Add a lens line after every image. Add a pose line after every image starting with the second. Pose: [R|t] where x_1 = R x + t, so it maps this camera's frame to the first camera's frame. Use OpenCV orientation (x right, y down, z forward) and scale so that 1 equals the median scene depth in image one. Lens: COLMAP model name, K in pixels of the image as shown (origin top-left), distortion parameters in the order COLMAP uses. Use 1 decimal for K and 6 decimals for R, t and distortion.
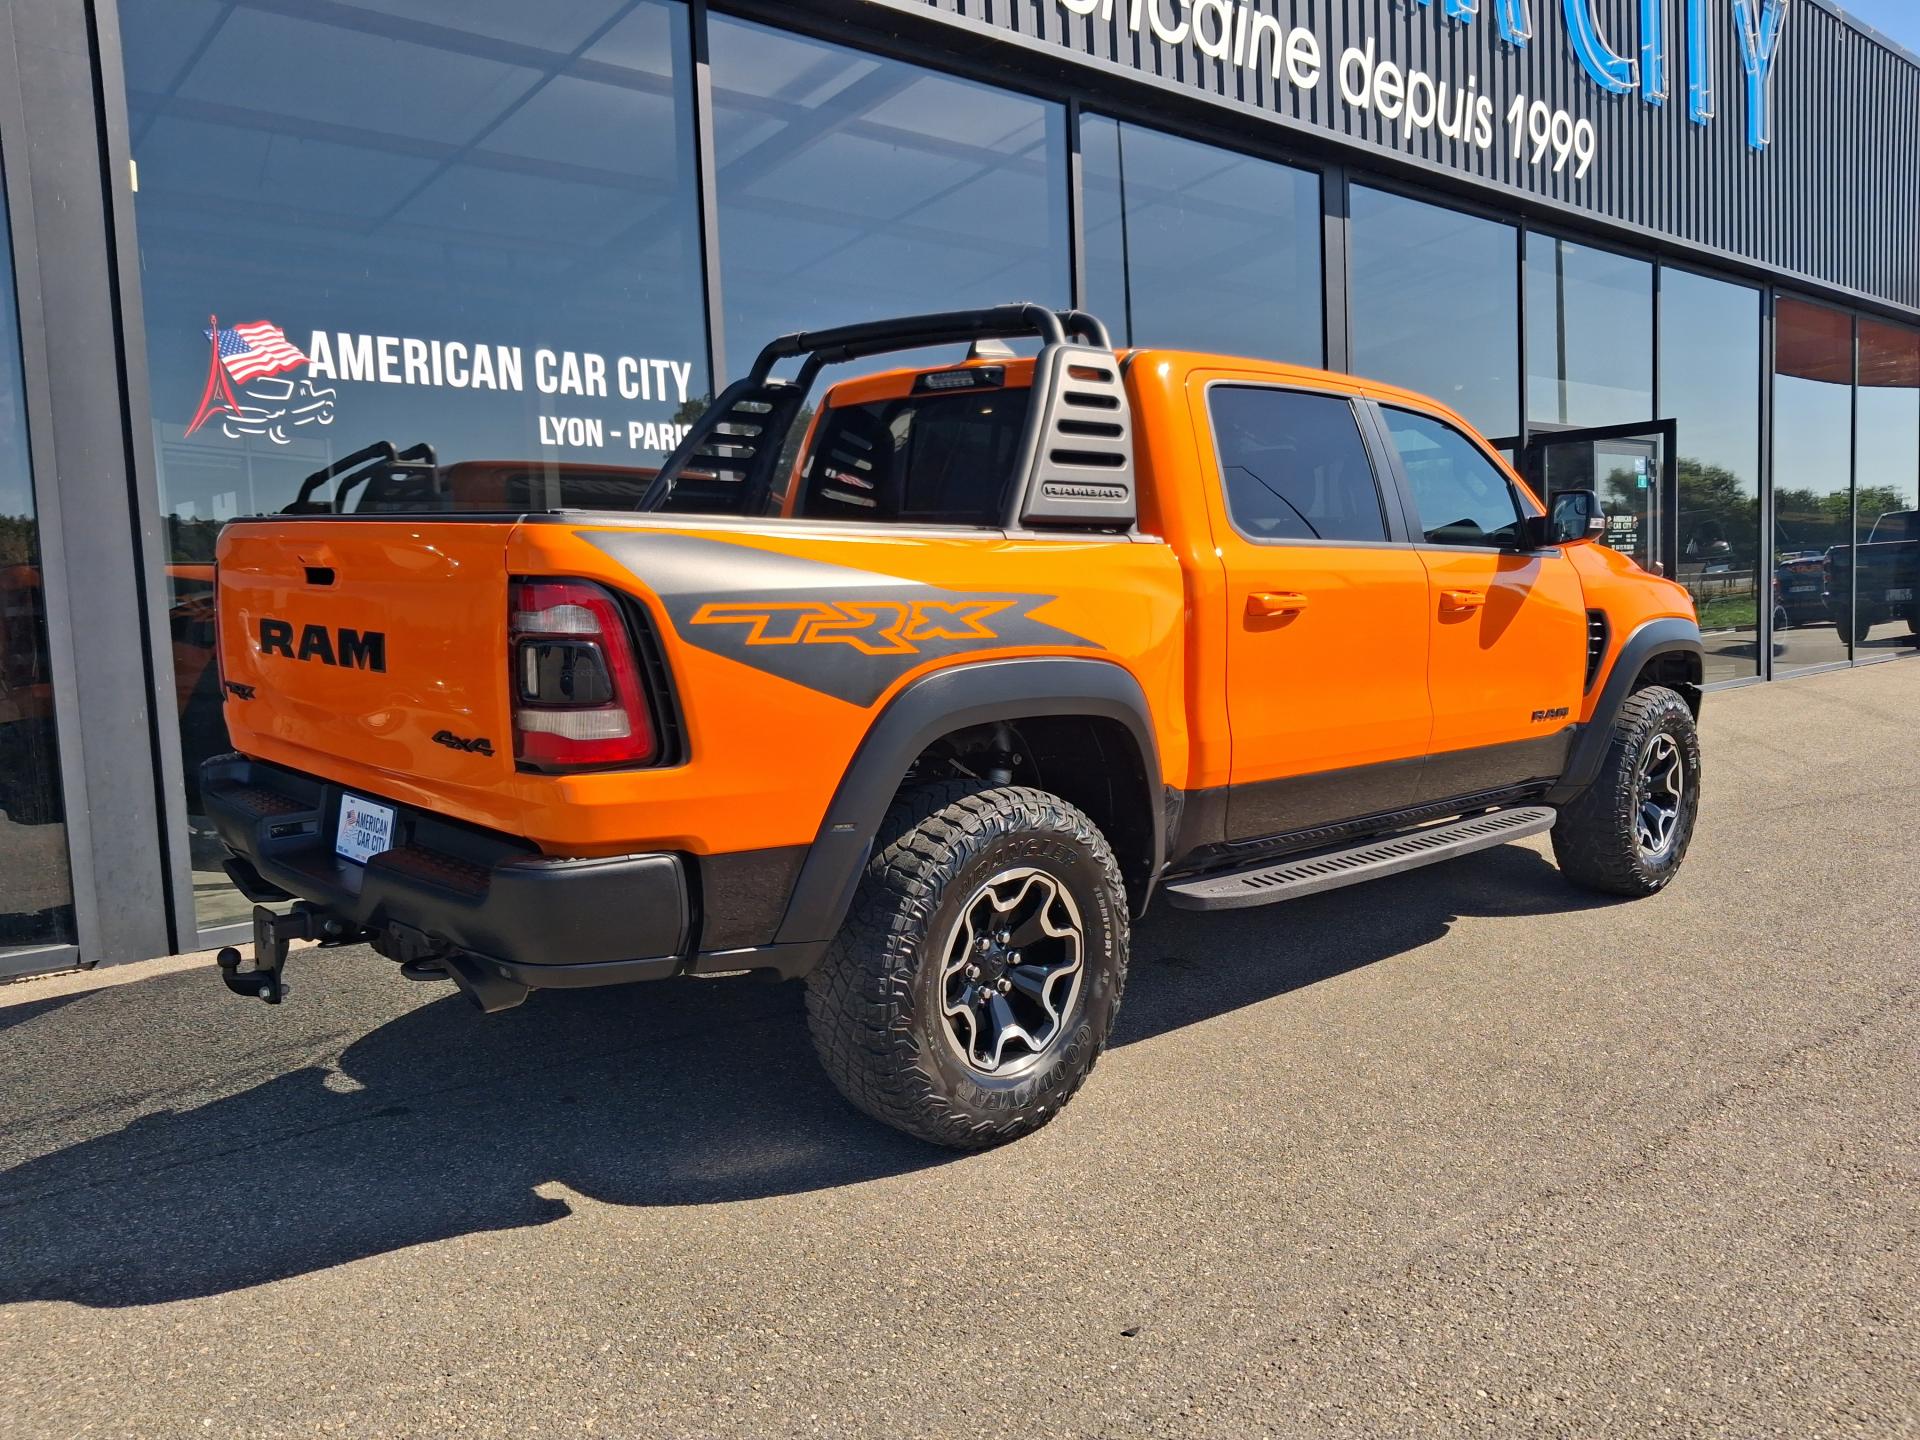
lens RADIAL K [[1510.9, 0, 957.0], [0, 1510.9, 718.5], [0, 0, 1]] dist [-0.000928, 0.003174]
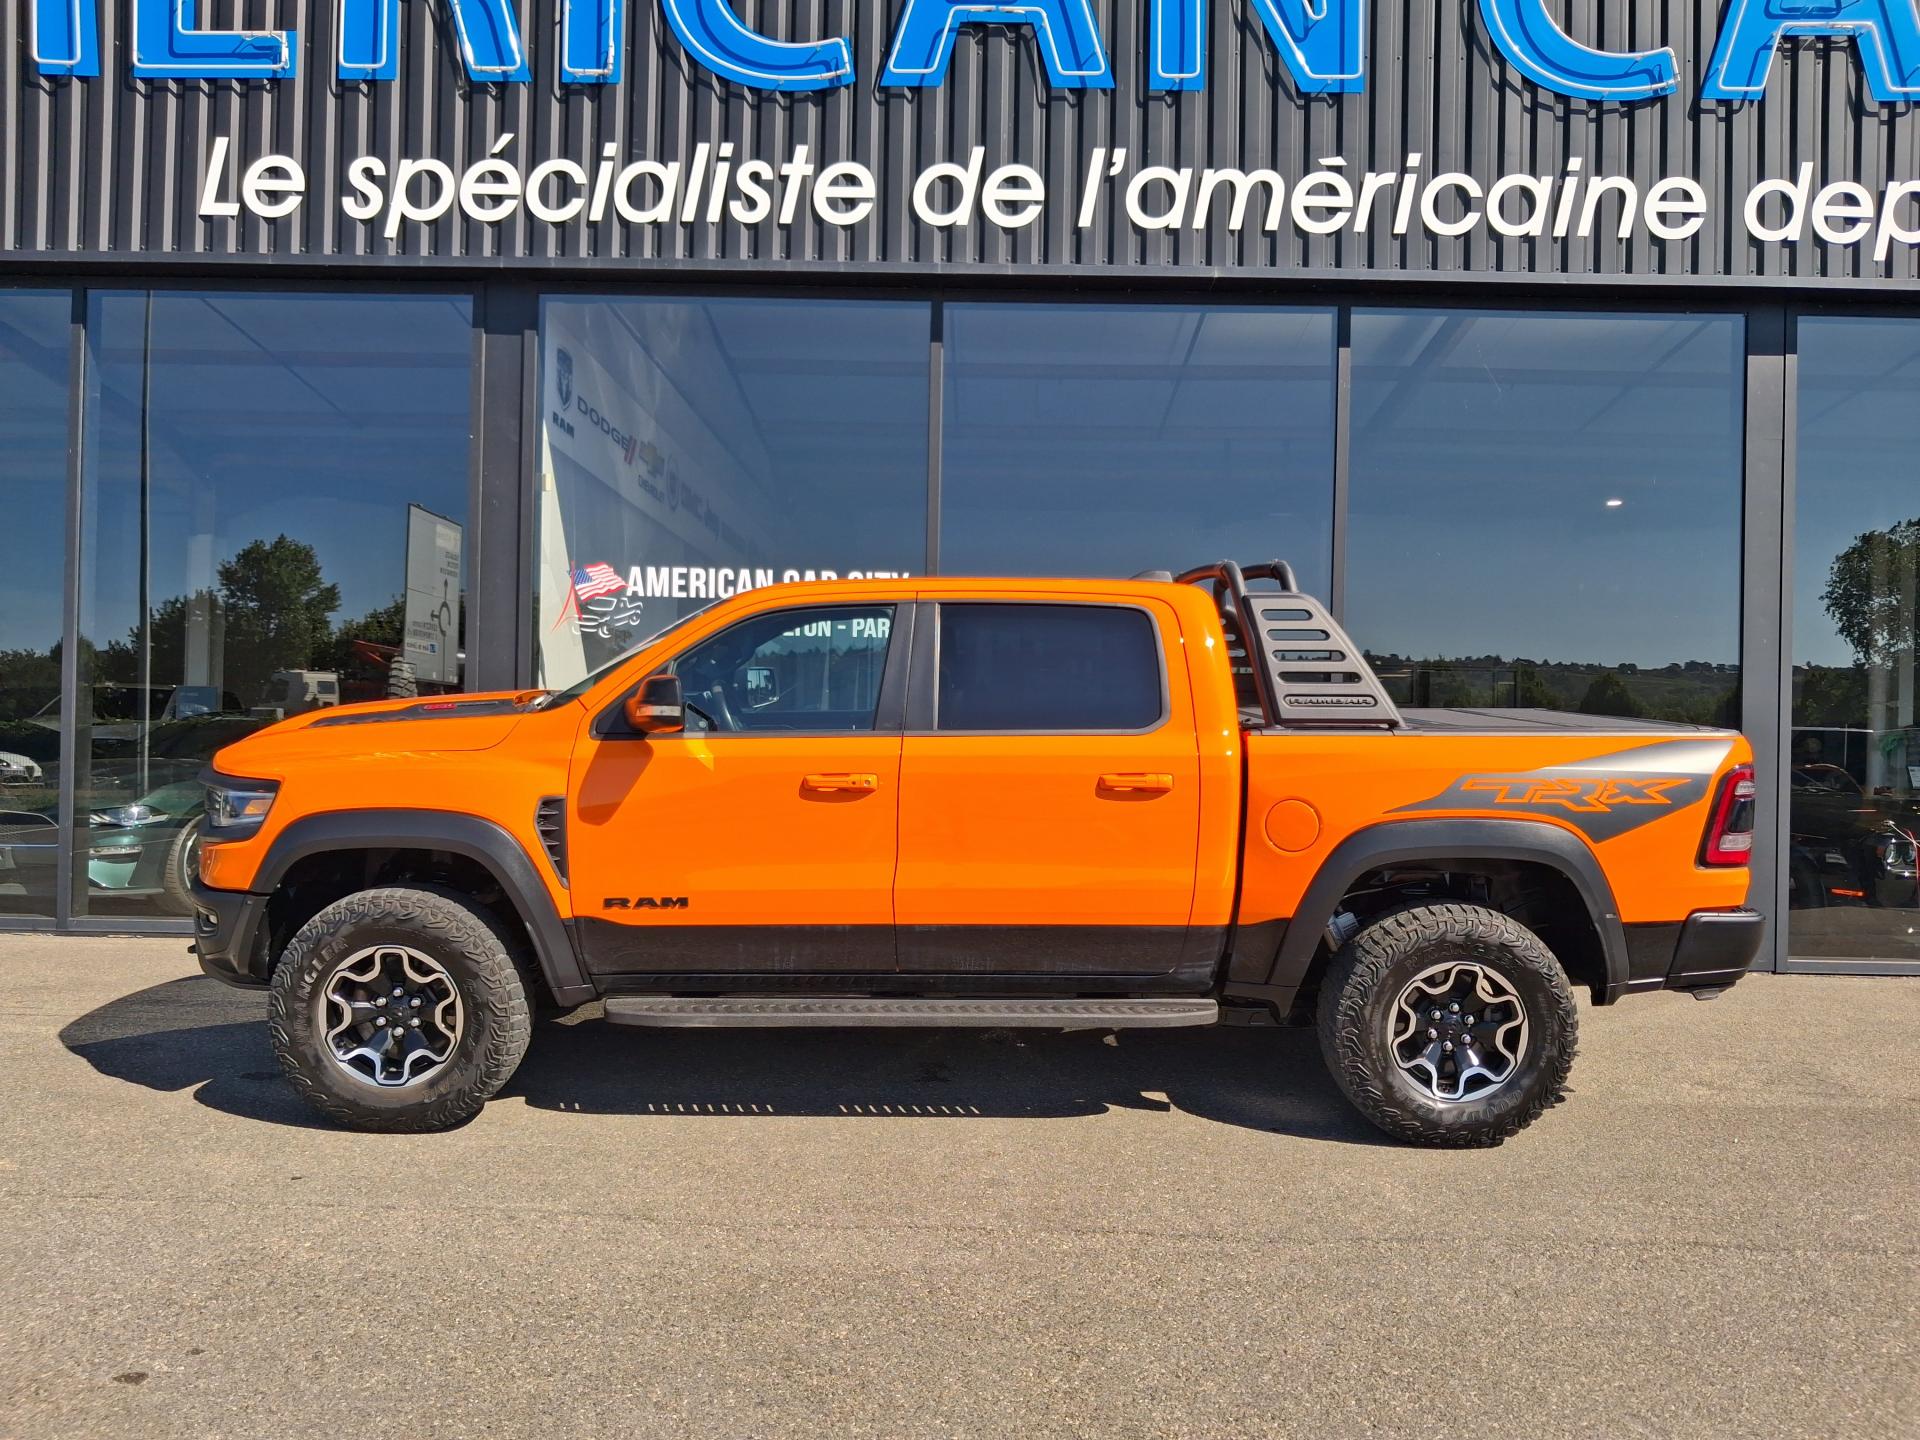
lens RADIAL K [[1510.9, 0, 950.3], [0, 1510.9, 727.5], [0, 0, 1]] dist [-0.000928, 0.003174]
pose [[0.738164, 0.039572, -0.673459, 0.864959], [-0.101276, 0.993465, -0.052631, -0.042295], [0.666976, 0.107055, 0.737348, 0.085553]]
